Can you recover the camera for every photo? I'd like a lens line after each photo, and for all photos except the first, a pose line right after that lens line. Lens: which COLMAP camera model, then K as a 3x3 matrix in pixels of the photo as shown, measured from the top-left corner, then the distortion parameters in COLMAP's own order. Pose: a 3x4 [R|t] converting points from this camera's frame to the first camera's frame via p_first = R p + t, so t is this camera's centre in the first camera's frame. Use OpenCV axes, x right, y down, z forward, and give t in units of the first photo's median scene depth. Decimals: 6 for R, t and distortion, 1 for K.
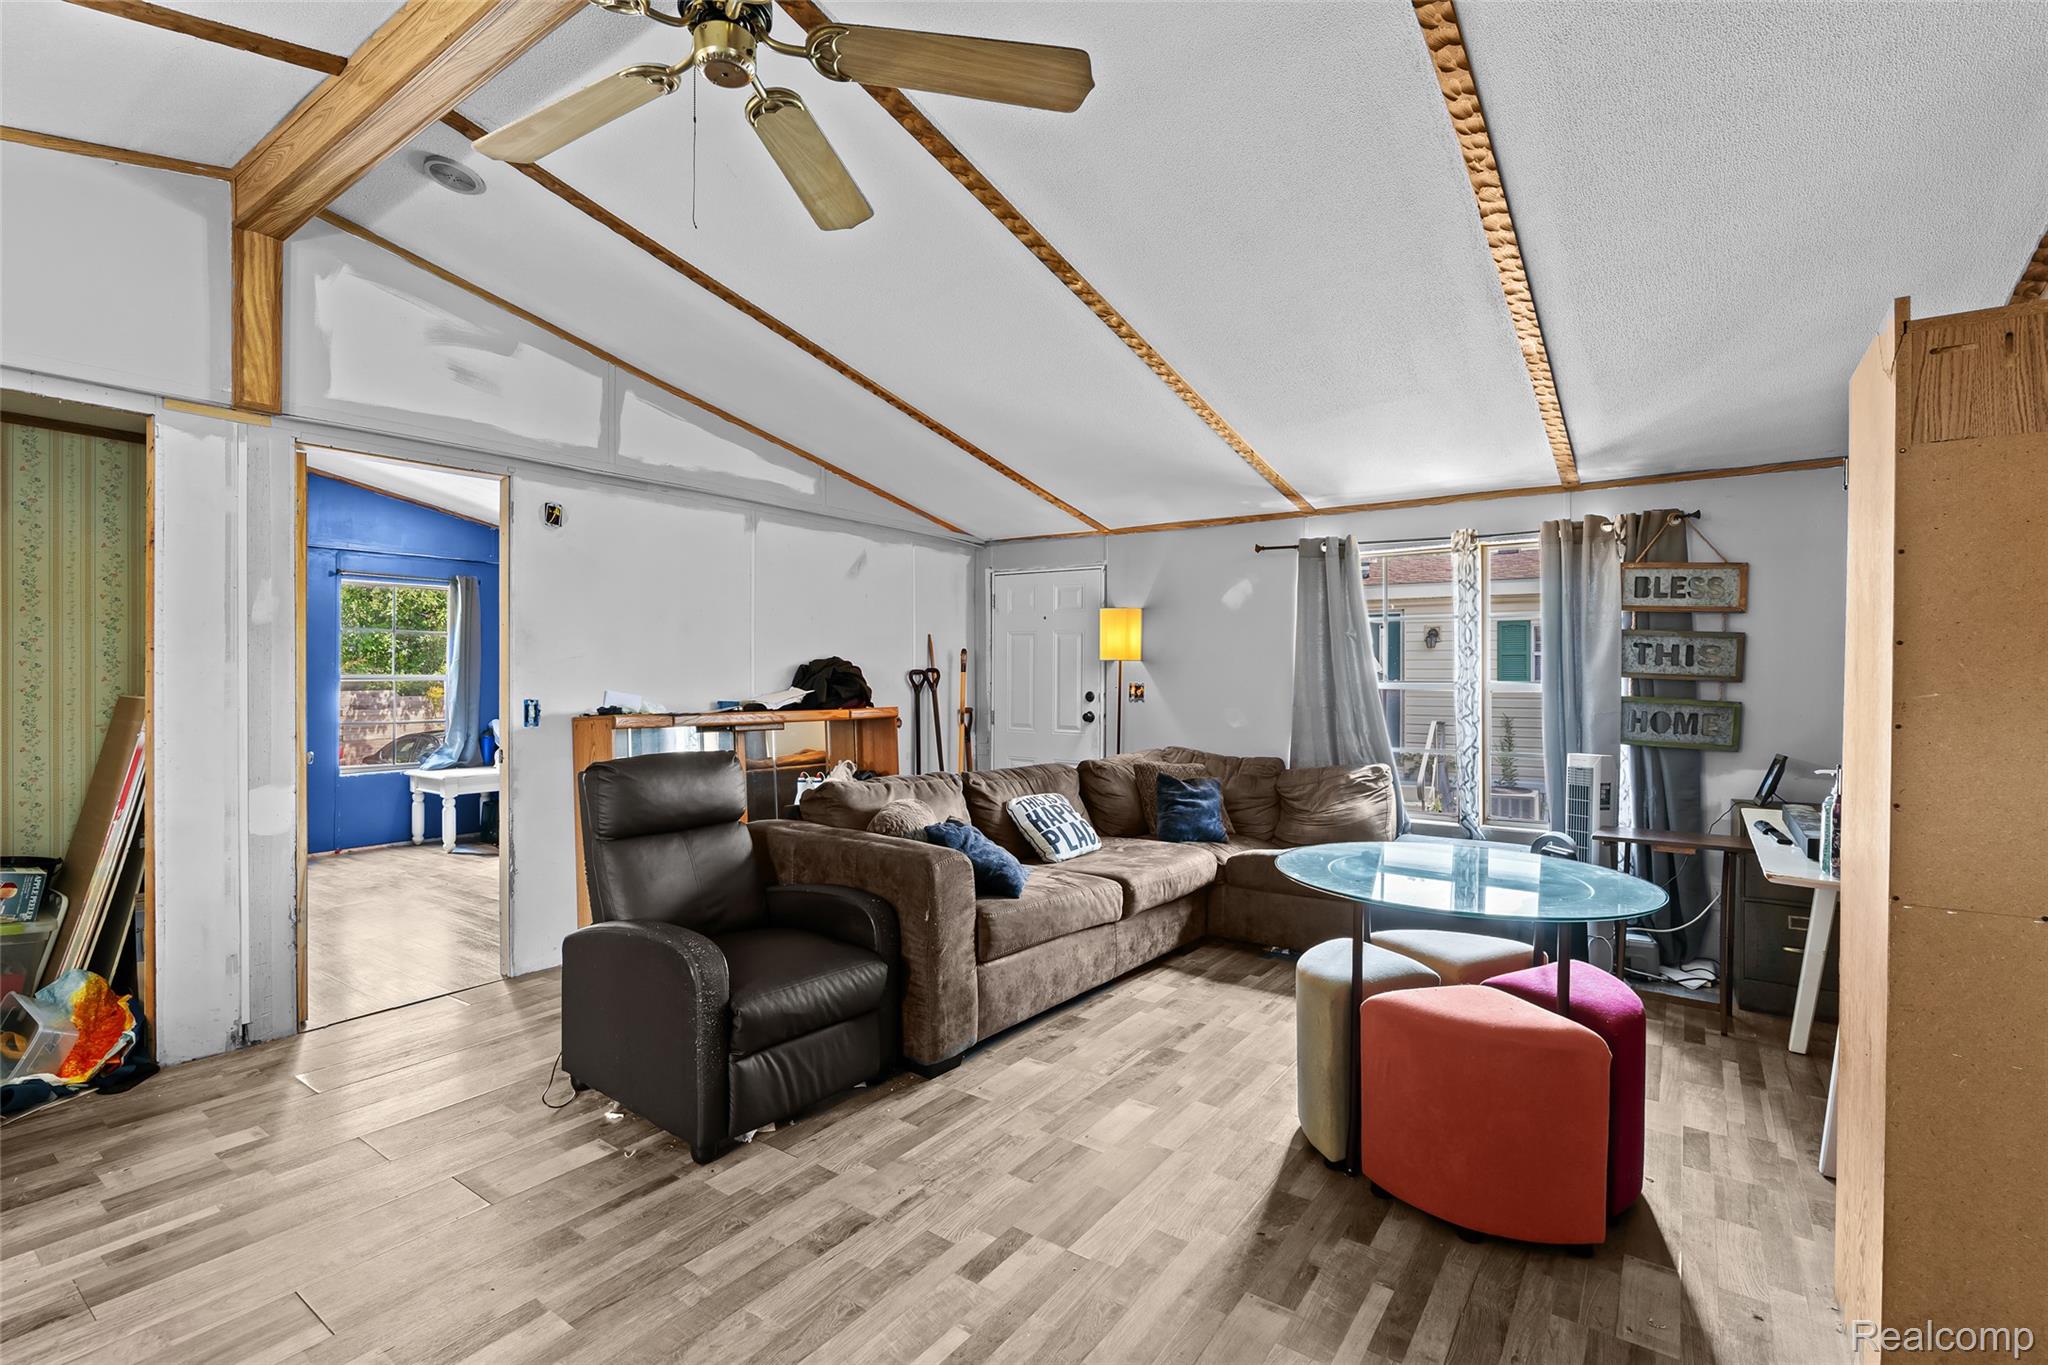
lens RADIAL K [[931.2, 0, 1016.4], [0, 931.2, 678.8], [0, 0, 1]] dist [-0.004699, -0.000650]
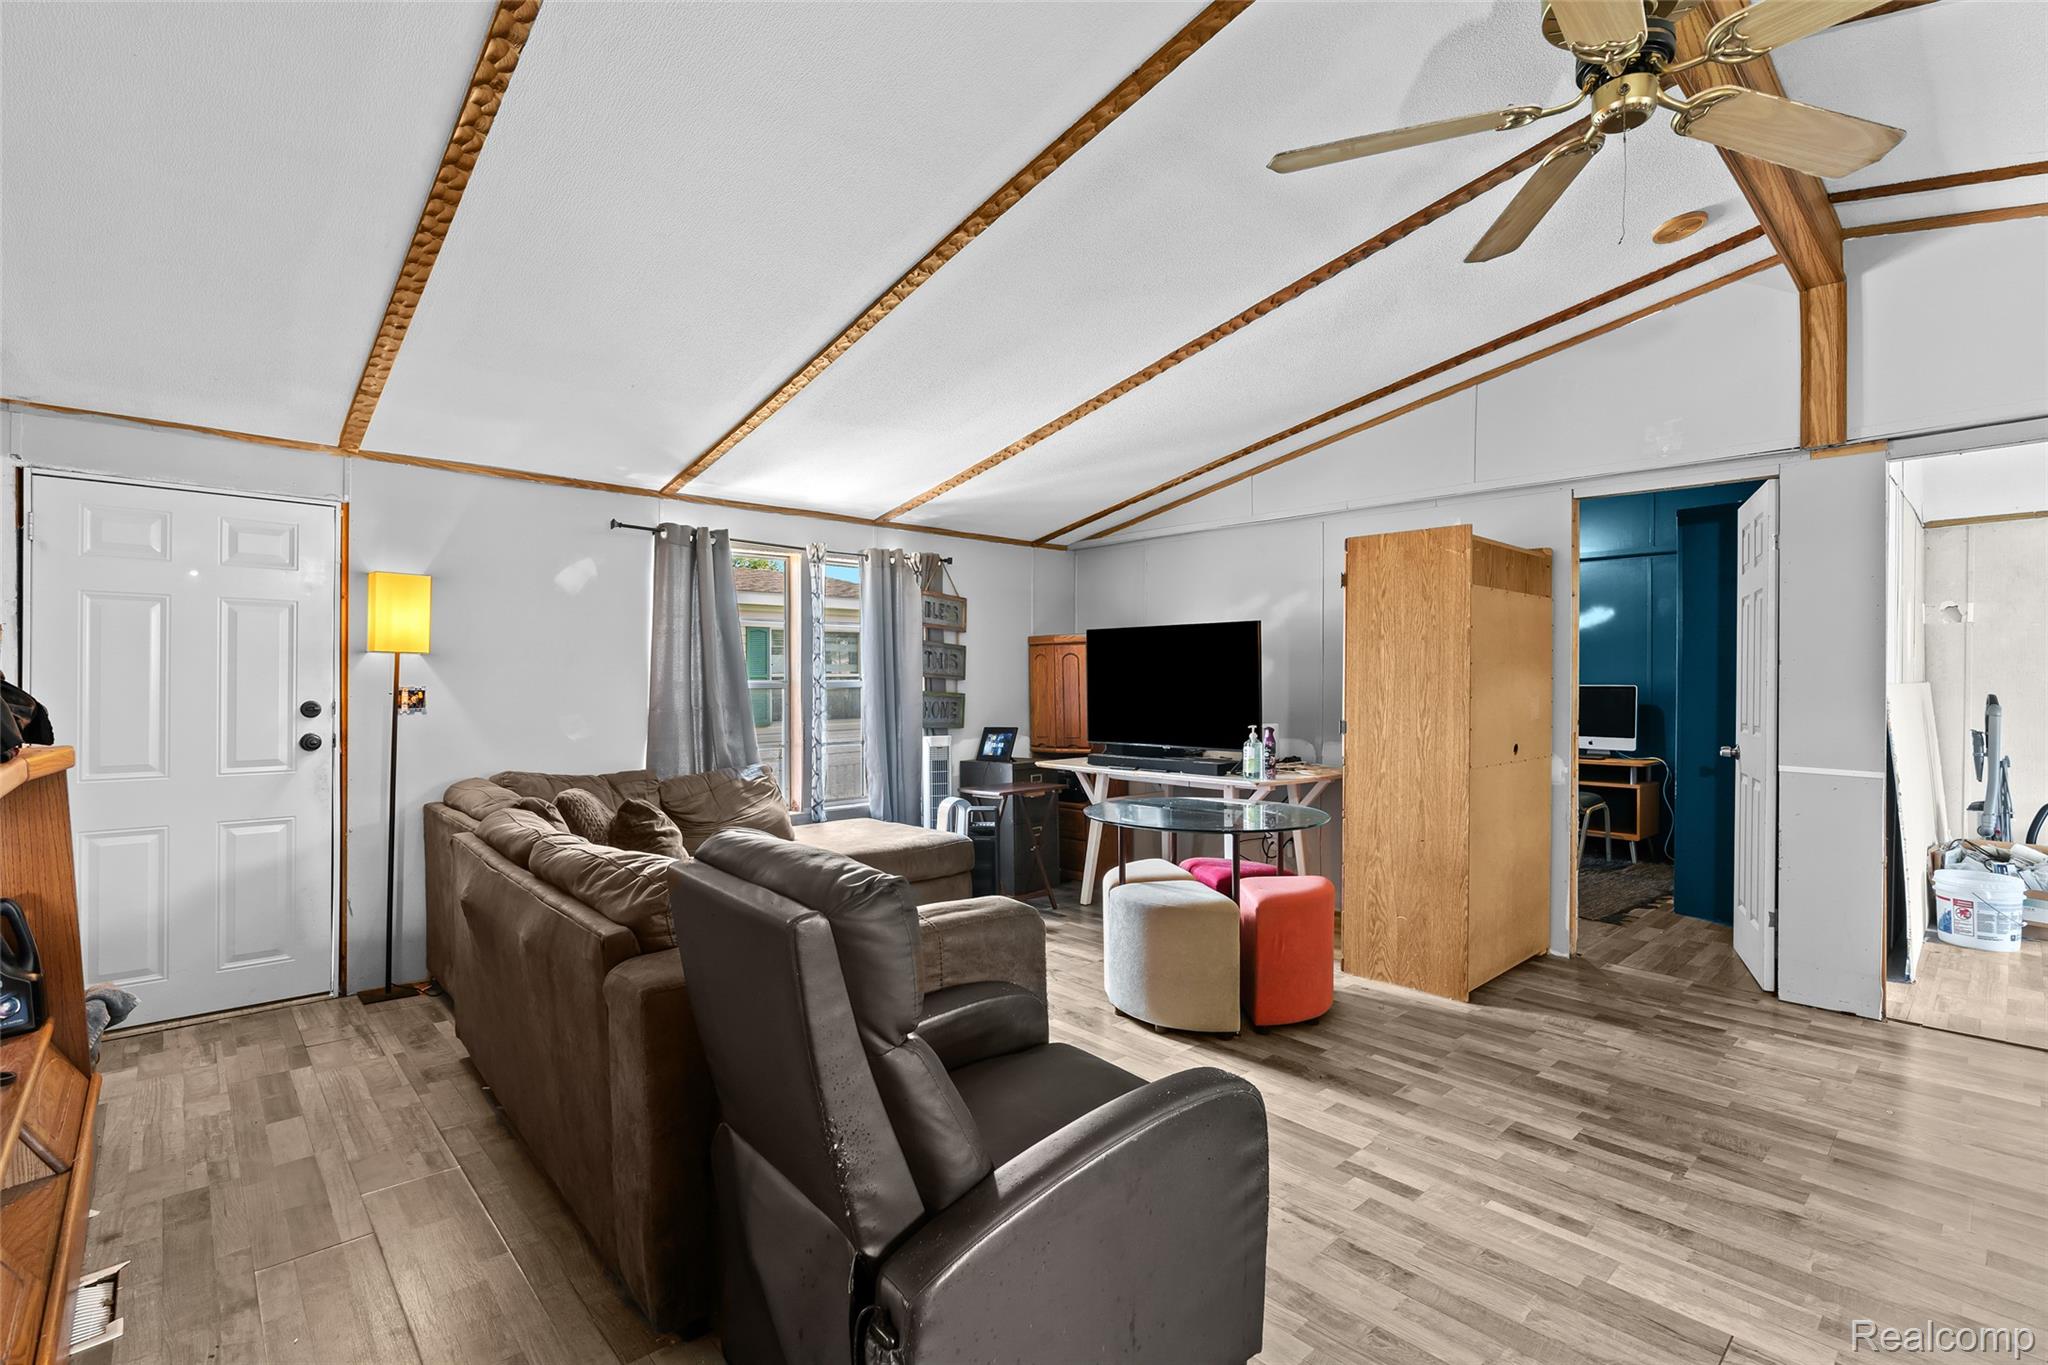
lens RADIAL K [[931.2, 0, 1016.4], [0, 931.2, 678.8], [0, 0, 1]] dist [-0.004699, -0.000650]
pose [[0.207187, -0.005404, 0.978286, -0.625871], [0.002372, 0.999985, 0.005022, -0.004676], [-0.978298, 0.001280, 0.207197, 0.605958]]
